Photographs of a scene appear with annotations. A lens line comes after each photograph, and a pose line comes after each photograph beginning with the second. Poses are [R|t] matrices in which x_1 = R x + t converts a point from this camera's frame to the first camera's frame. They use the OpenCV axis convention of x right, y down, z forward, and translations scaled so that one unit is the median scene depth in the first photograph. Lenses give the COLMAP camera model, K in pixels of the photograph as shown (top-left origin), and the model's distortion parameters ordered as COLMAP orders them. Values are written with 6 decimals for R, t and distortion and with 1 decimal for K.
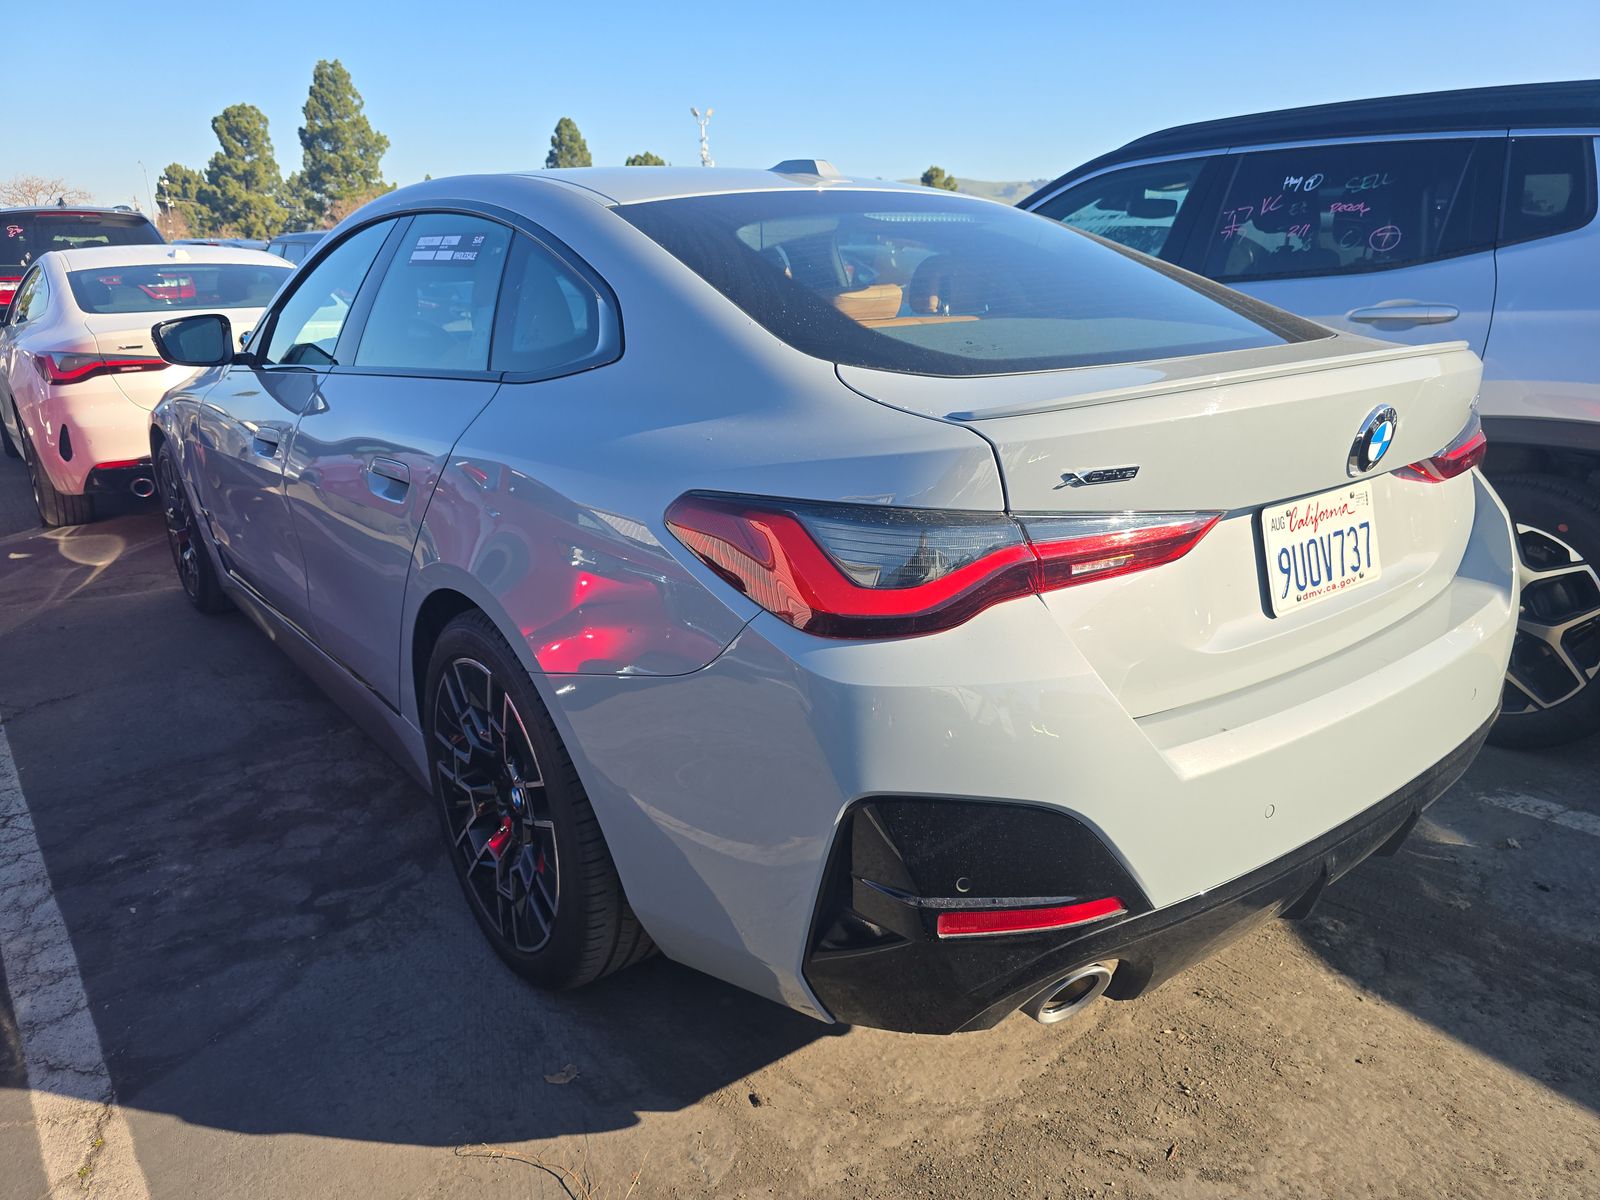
lens RADIAL K [[1071.8, 0, 795.2], [0, 1071.8, 602.9], [0, 0, 1]] dist [0.049659, -0.043836]
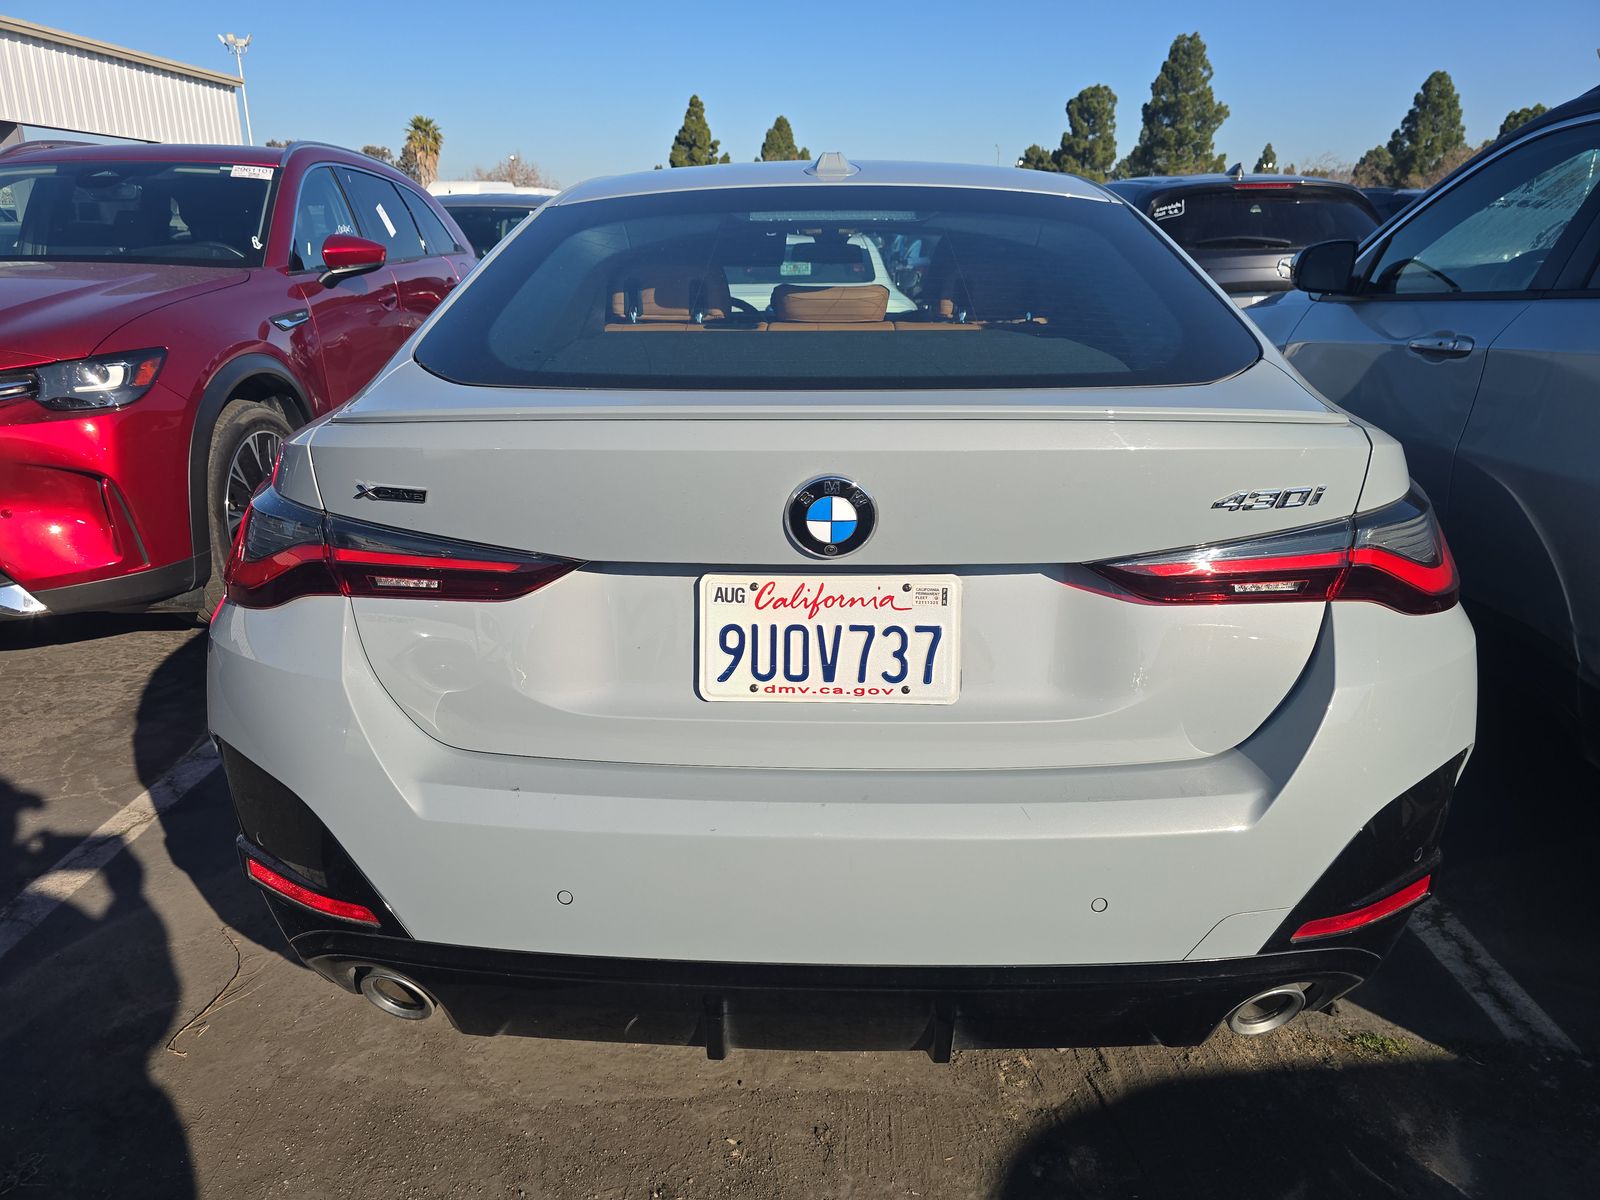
lens RADIAL K [[1071.8, 0, 789.4], [0, 1071.8, 598.8], [0, 0, 1]] dist [0.049659, -0.043836]
pose [[0.771002, 0.212998, -0.600156, 0.924935], [-0.201500, 0.975583, 0.087379, -0.143016], [0.604114, 0.053562, 0.795096, 0.335615]]
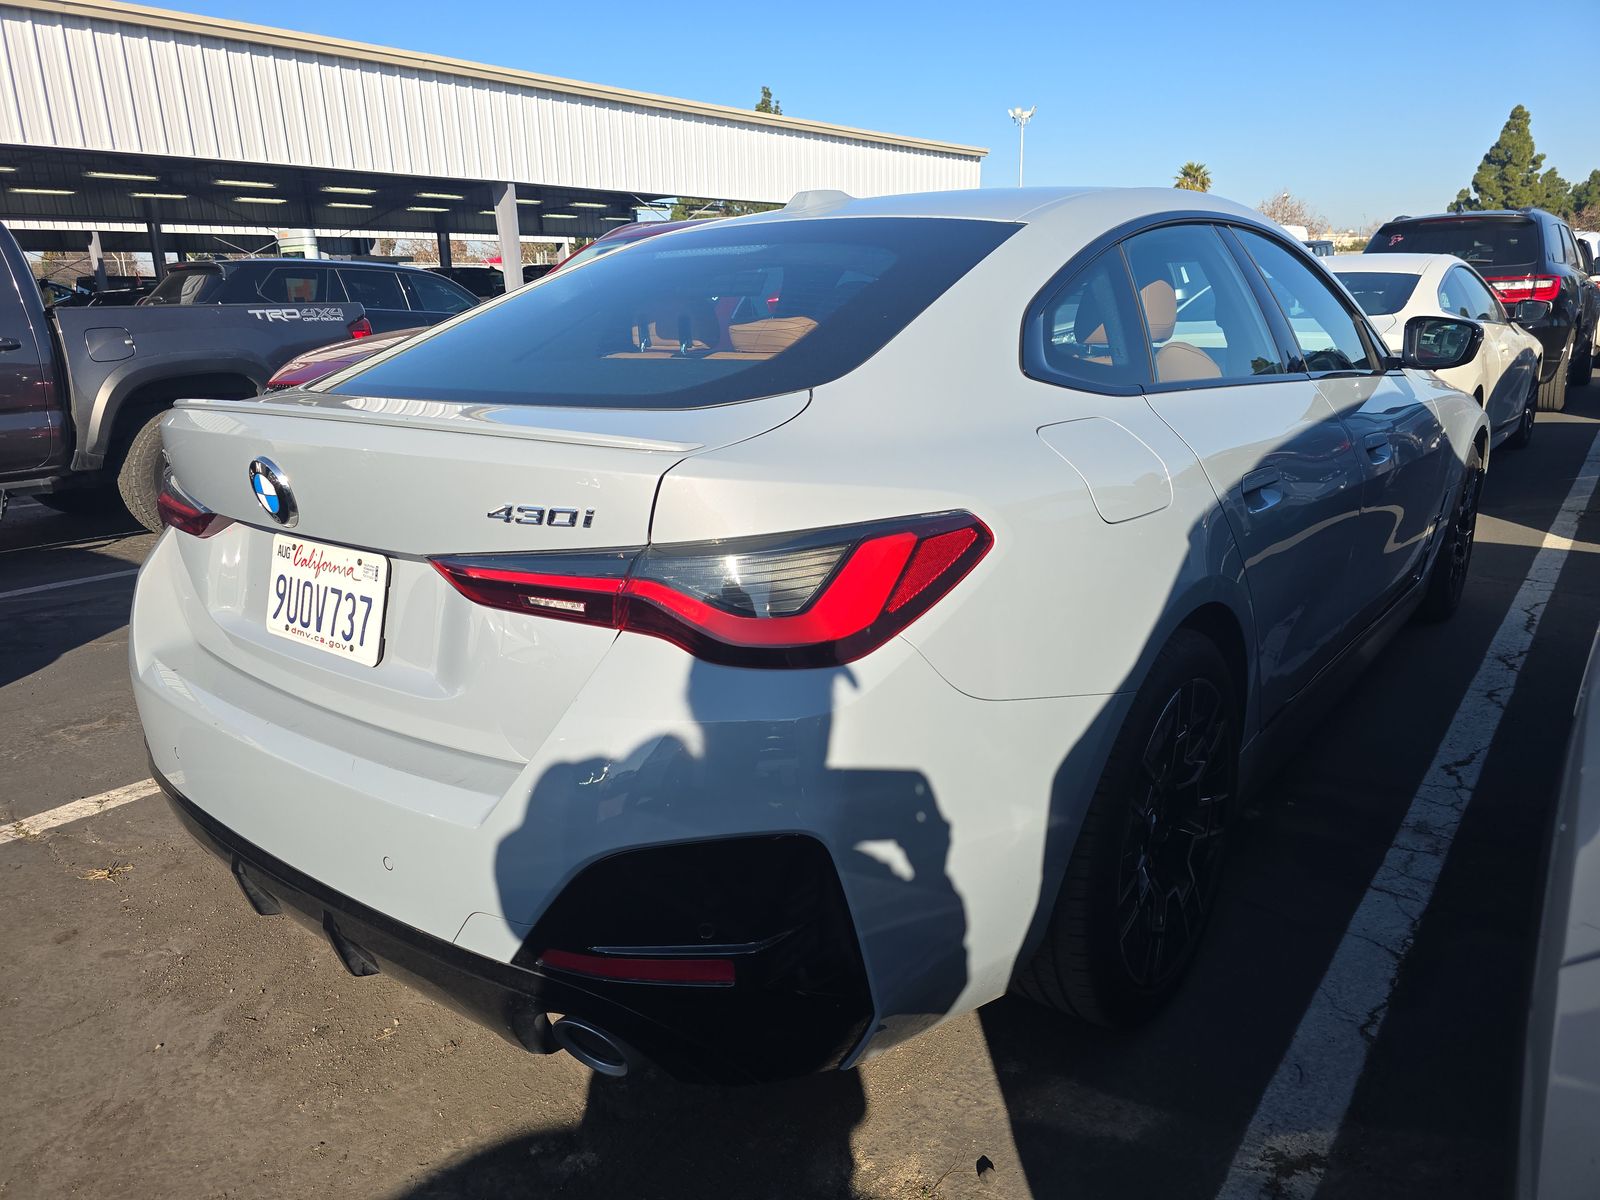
lens RADIAL K [[1071.8, 0, 791.4], [0, 1071.8, 599.4], [0, 0, 1]] dist [0.049659, -0.043836]
pose [[0.231336, 0.268794, -0.935005, 1.490410], [-0.268307, 0.941430, 0.204257, -0.361587], [0.935144, 0.203616, 0.289906, 1.095053]]
